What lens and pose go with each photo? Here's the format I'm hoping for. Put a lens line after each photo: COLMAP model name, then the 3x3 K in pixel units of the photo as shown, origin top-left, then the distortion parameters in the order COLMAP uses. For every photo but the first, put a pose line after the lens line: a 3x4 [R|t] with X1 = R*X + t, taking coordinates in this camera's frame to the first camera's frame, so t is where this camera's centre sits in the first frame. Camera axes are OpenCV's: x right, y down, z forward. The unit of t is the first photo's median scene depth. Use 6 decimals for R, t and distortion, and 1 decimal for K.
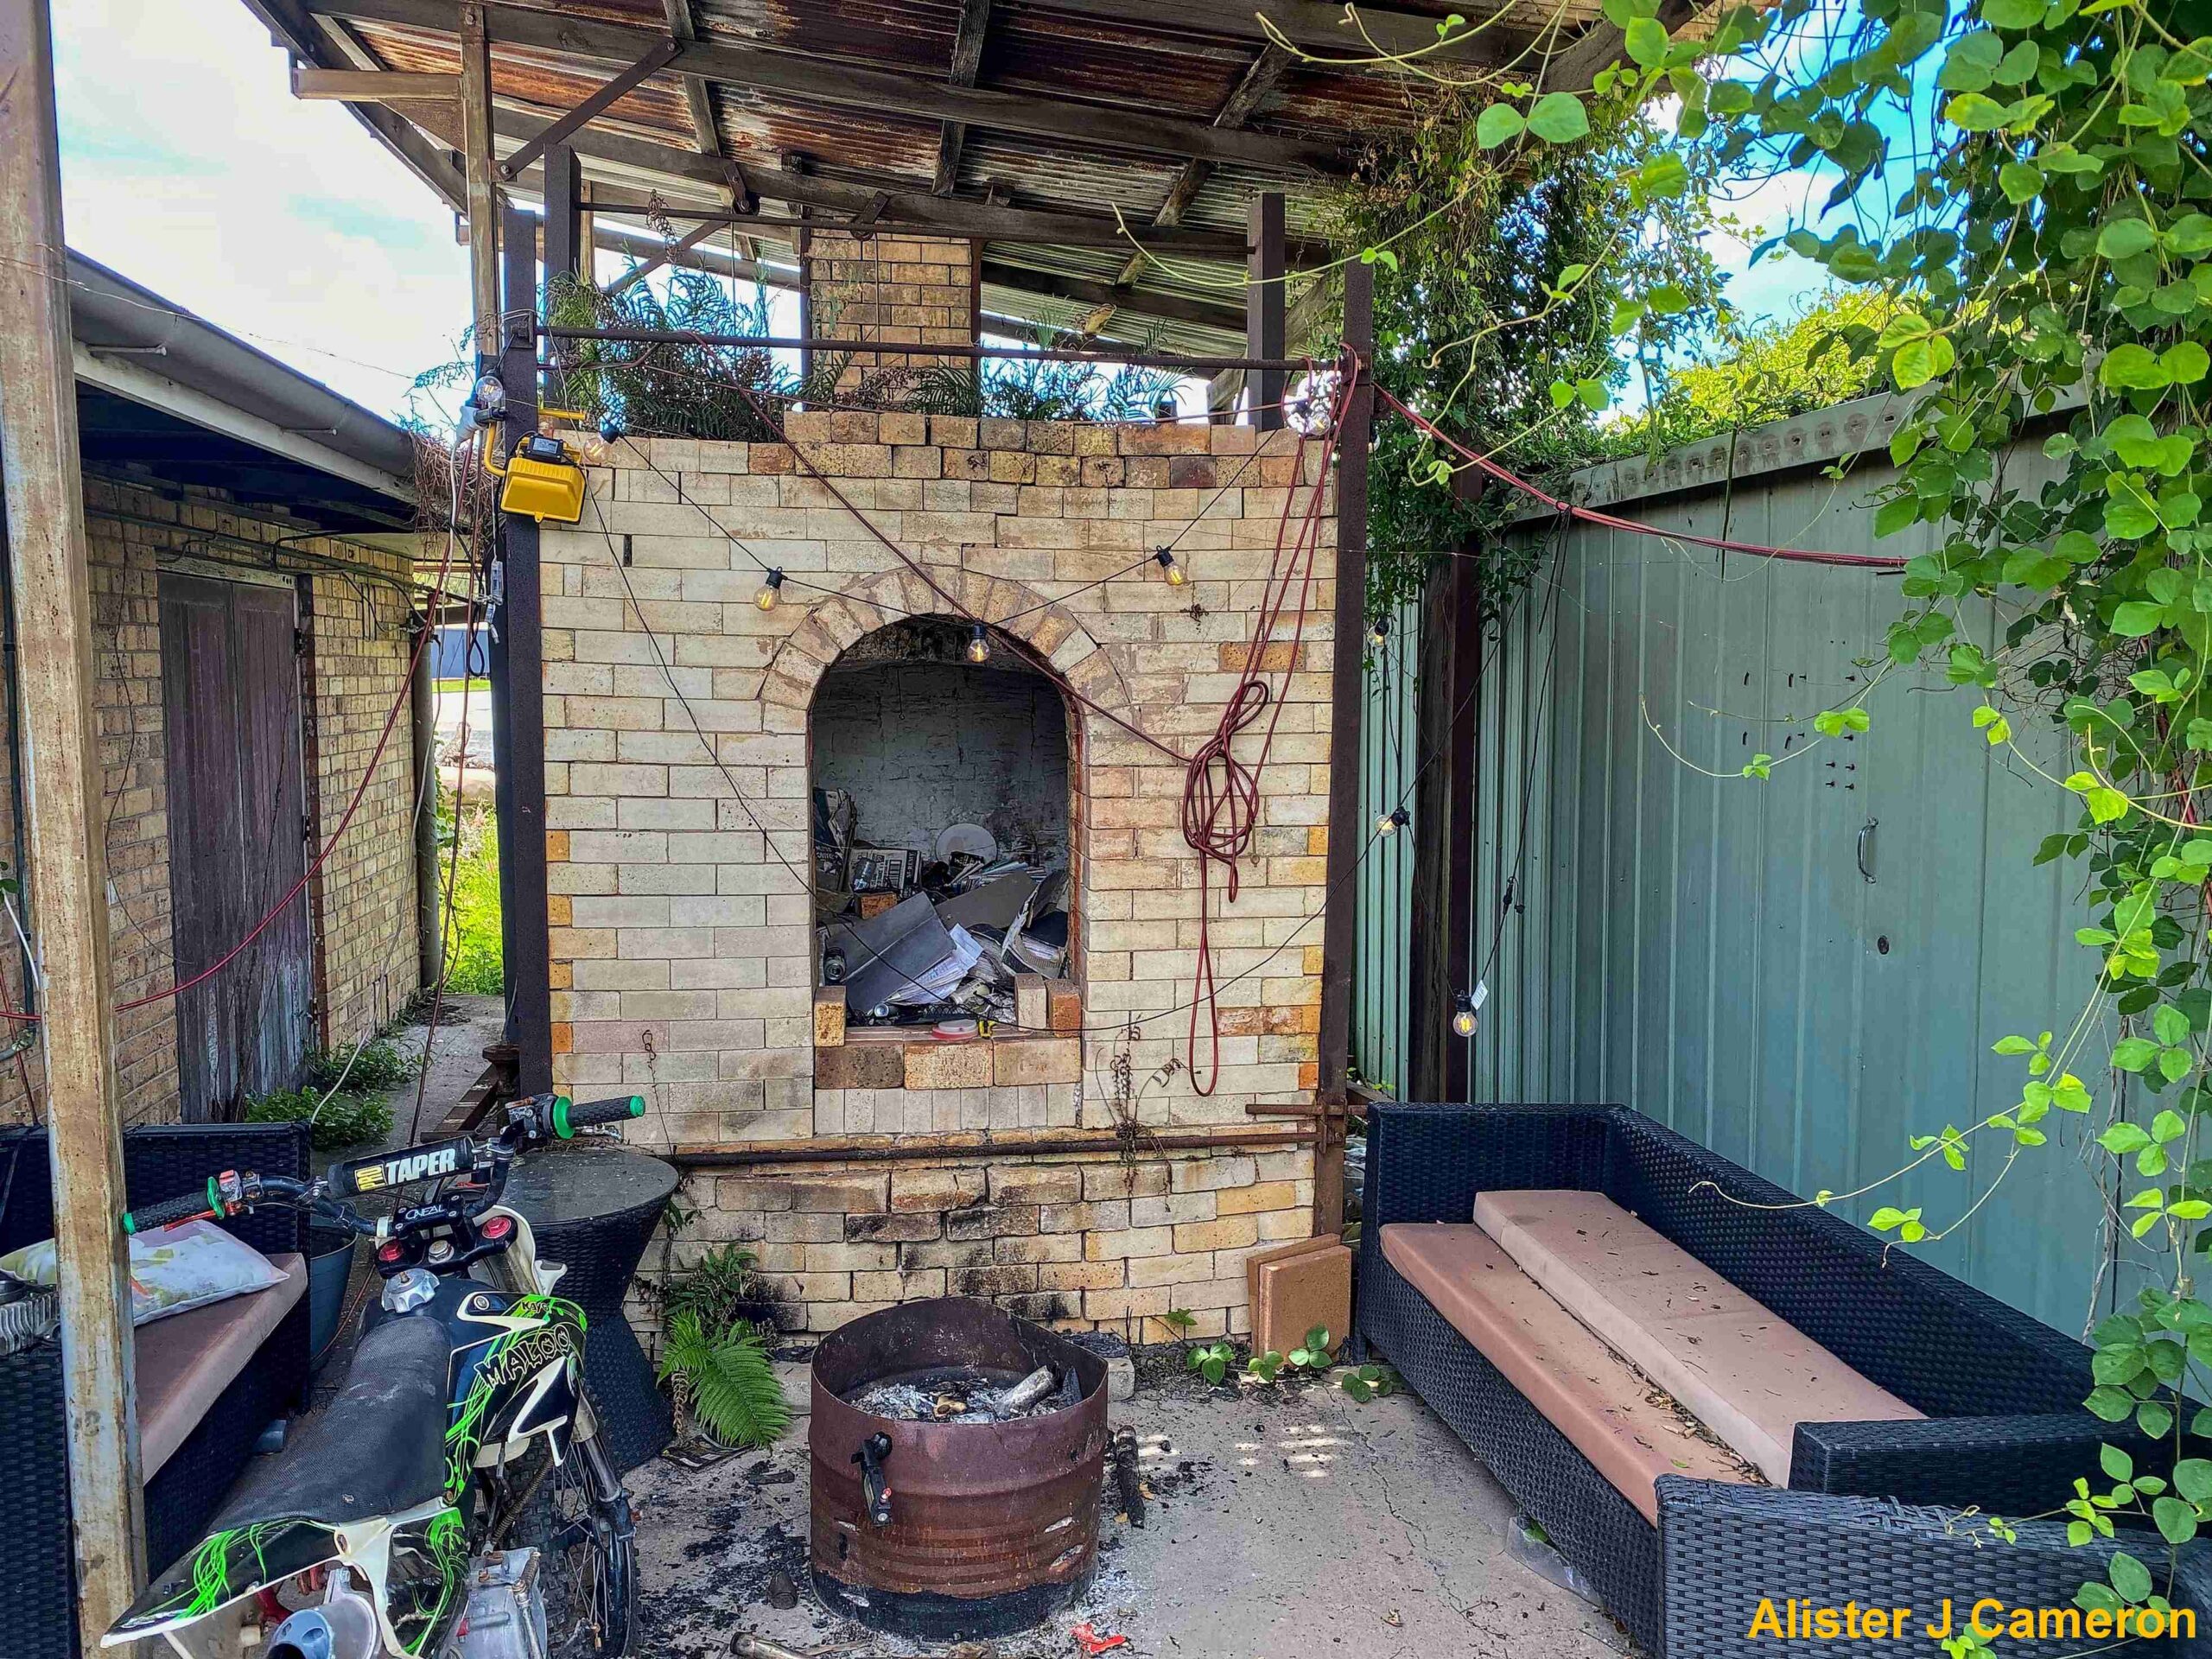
lens RADIAL K [[1664.0, 0, 1124.0], [0, 1664.0, 817.2], [0, 0, 1]] dist [0.025447, -0.004689]
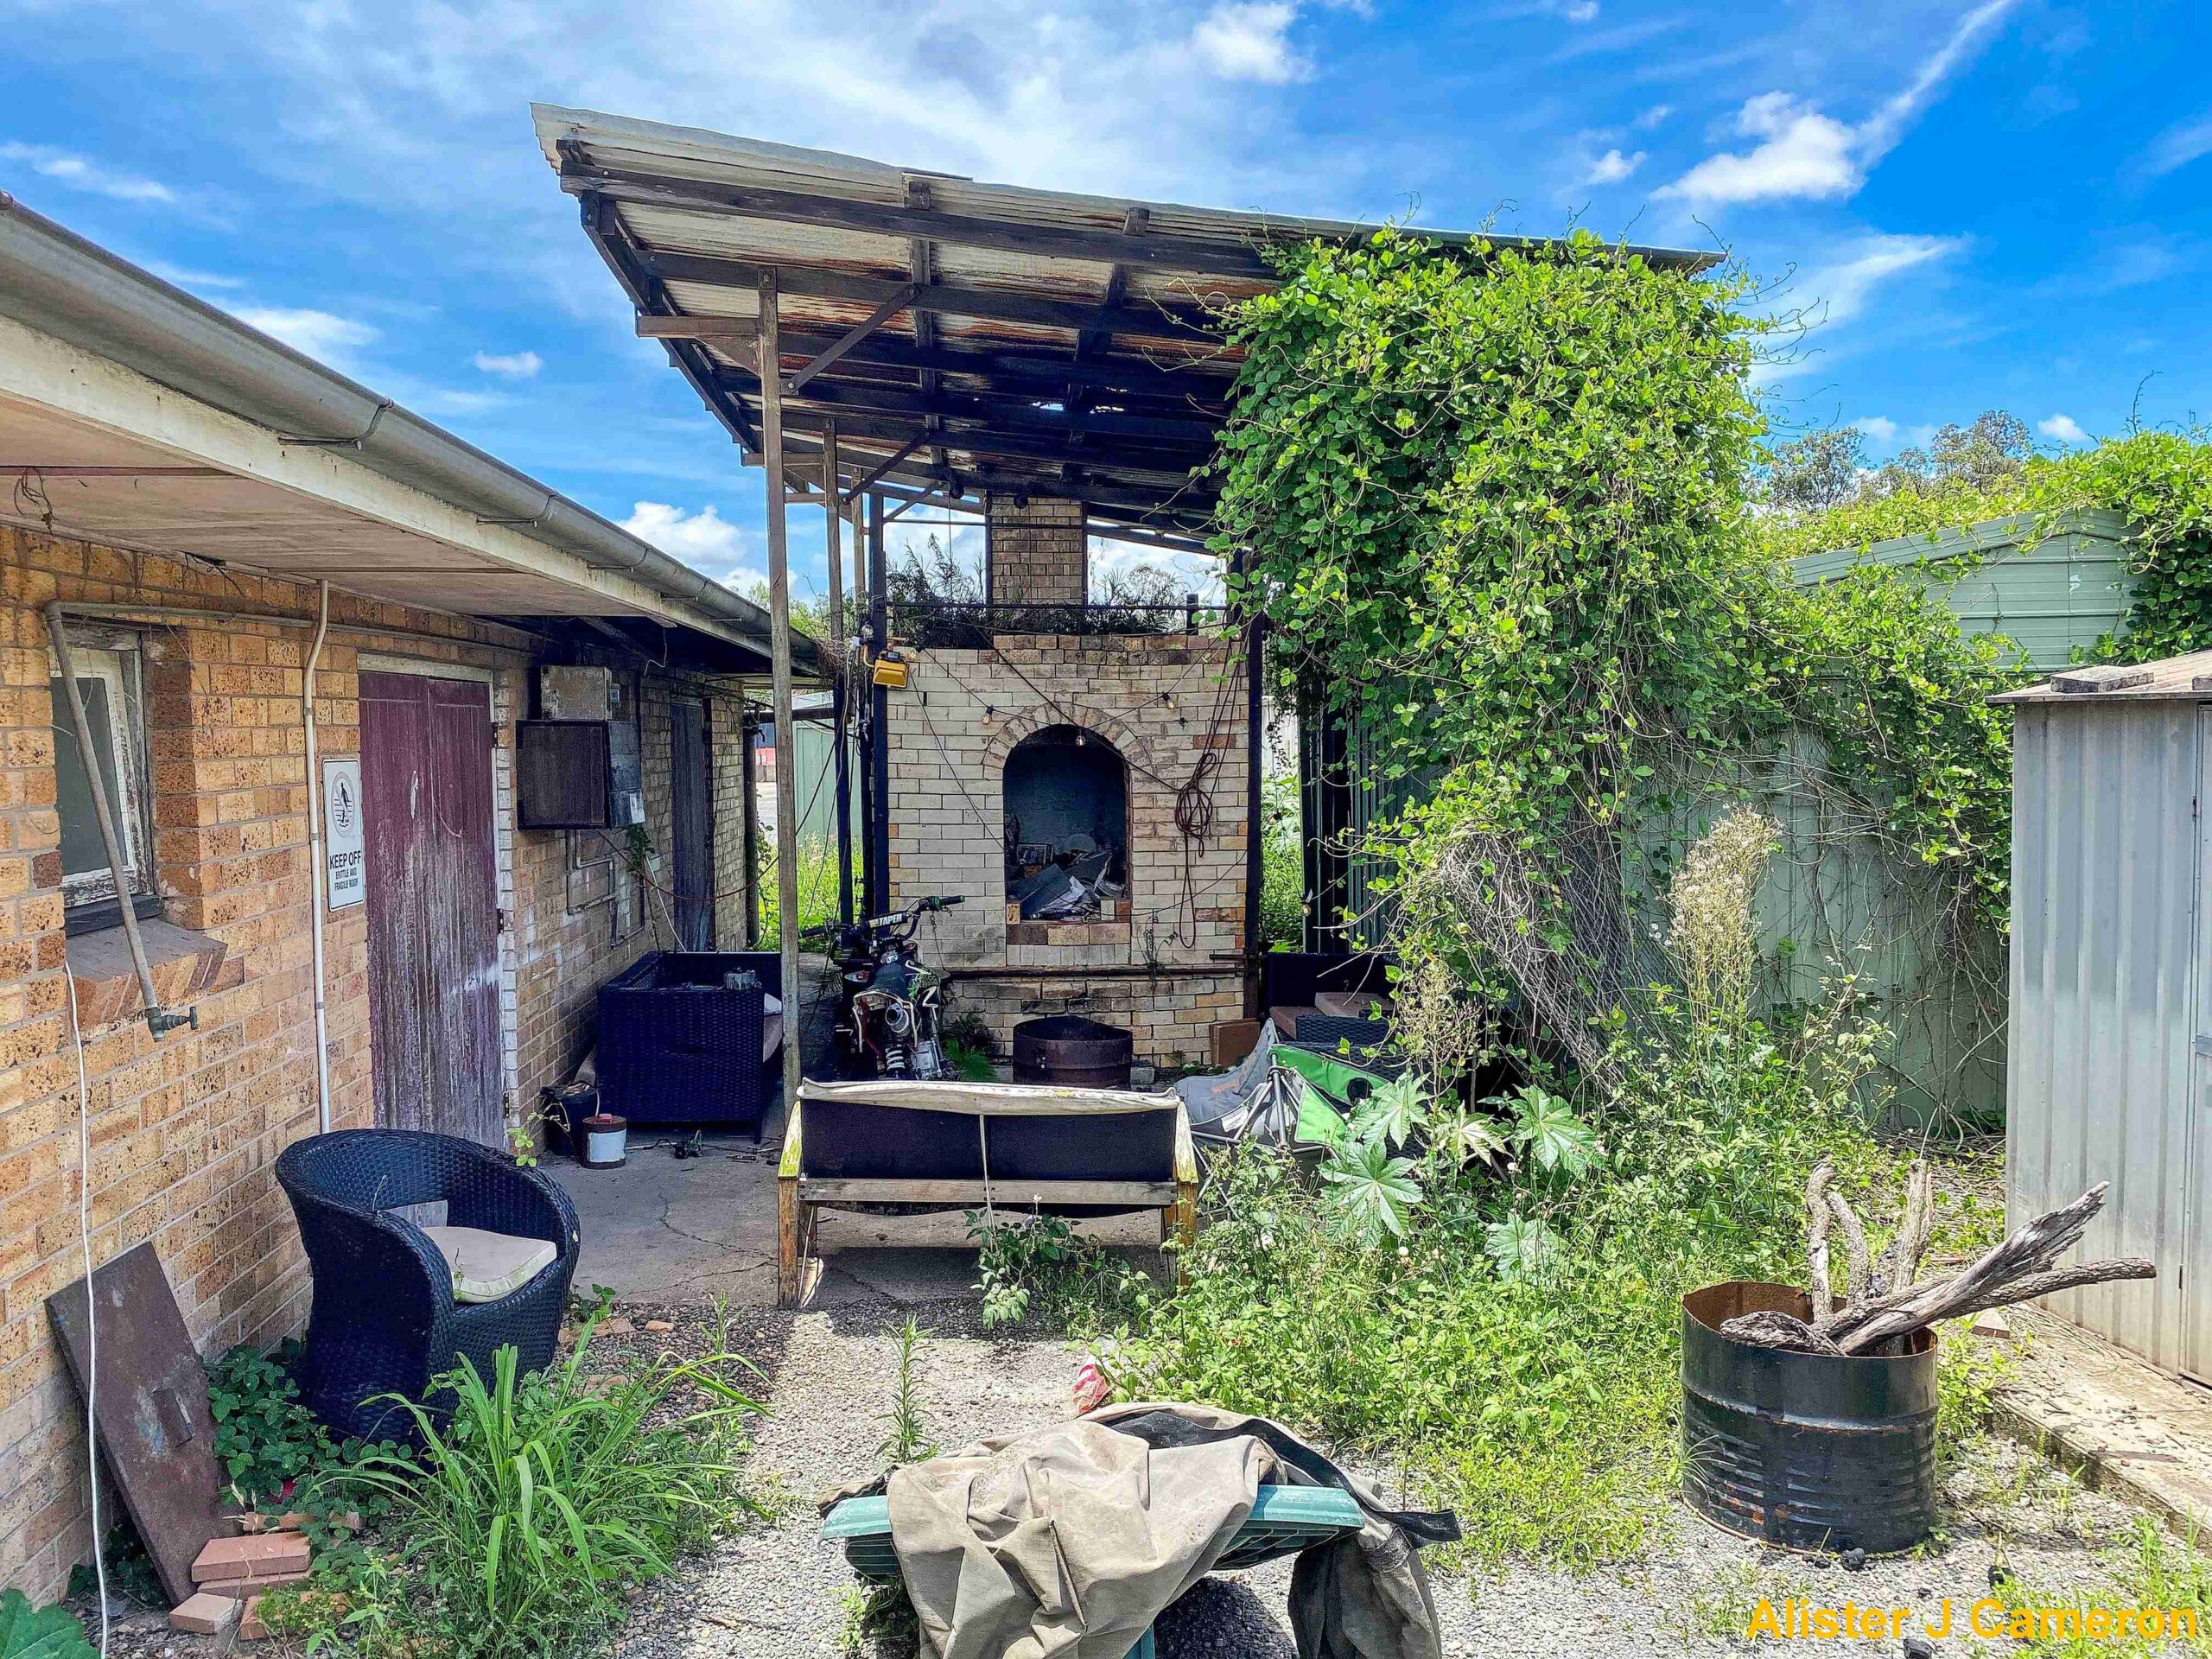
lens RADIAL K [[1664.0, 0, 1101.5], [0, 1664.0, 837.5], [0, 0, 1]] dist [0.025447, -0.004689]
pose [[0.995746, -0.007632, -0.091824, 0.135094], [0.005028, 0.999580, -0.028557, 0.086681], [0.092003, 0.027974, 0.995366, -1.133935]]
